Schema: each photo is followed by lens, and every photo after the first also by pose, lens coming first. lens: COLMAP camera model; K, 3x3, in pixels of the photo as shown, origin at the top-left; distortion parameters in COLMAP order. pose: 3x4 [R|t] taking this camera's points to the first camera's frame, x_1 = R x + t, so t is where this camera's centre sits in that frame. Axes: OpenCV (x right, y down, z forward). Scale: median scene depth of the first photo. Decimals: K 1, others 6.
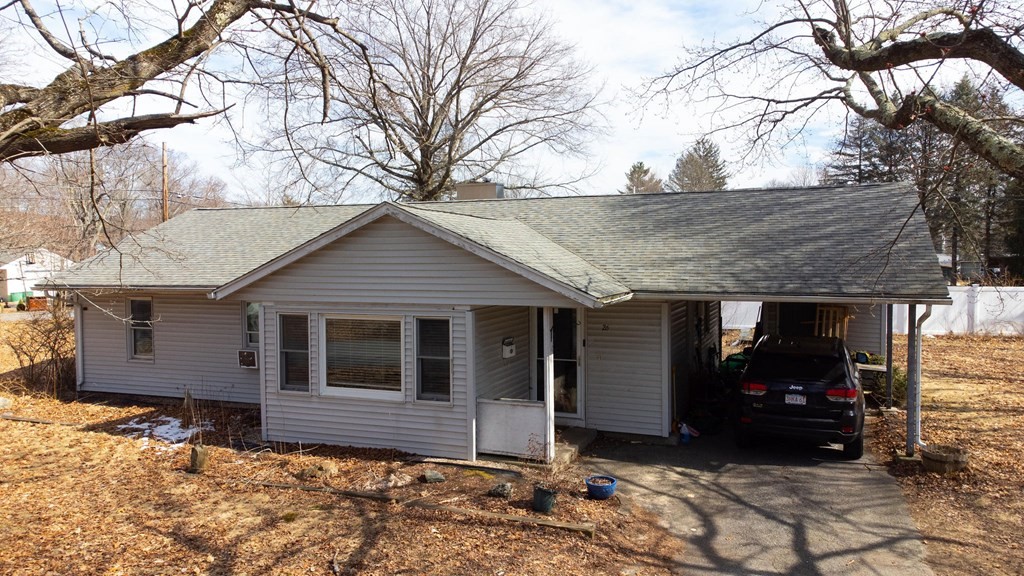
lens RADIAL K [[750.3, 0, 502.8], [0, 750.3, 298.5], [0, 0, 1]] dist [0.056298, -0.005333]
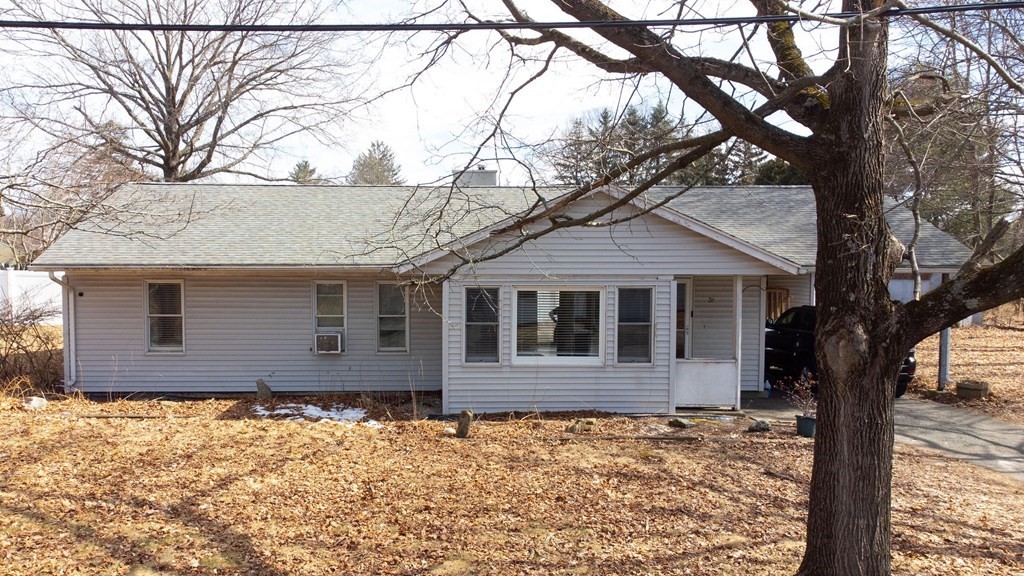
lens RADIAL K [[827.2, 0, 467.5], [0, 827.2, 298.1], [0, 0, 1]] dist [0.058474, -0.004007]
pose [[0.918567, -0.006186, 0.395216, -0.753651], [0.013142, 0.999803, -0.014896, 0.053282], [-0.395046, 0.018877, 0.918468, -0.020259]]
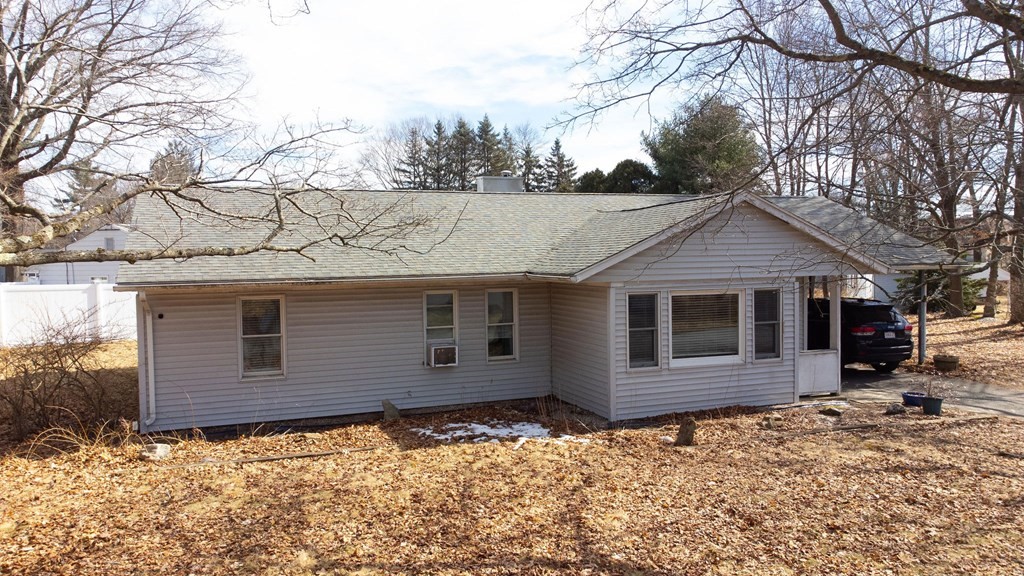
lens RADIAL K [[750.3, 0, 509.9], [0, 750.3, 282.5], [0, 0, 1]] dist [0.056298, -0.005333]
pose [[0.732704, -0.025789, 0.680059, -1.143228], [0.049324, 0.998666, -0.015272, 0.012677], [-0.678758, 0.044733, 0.732998, 0.369588]]
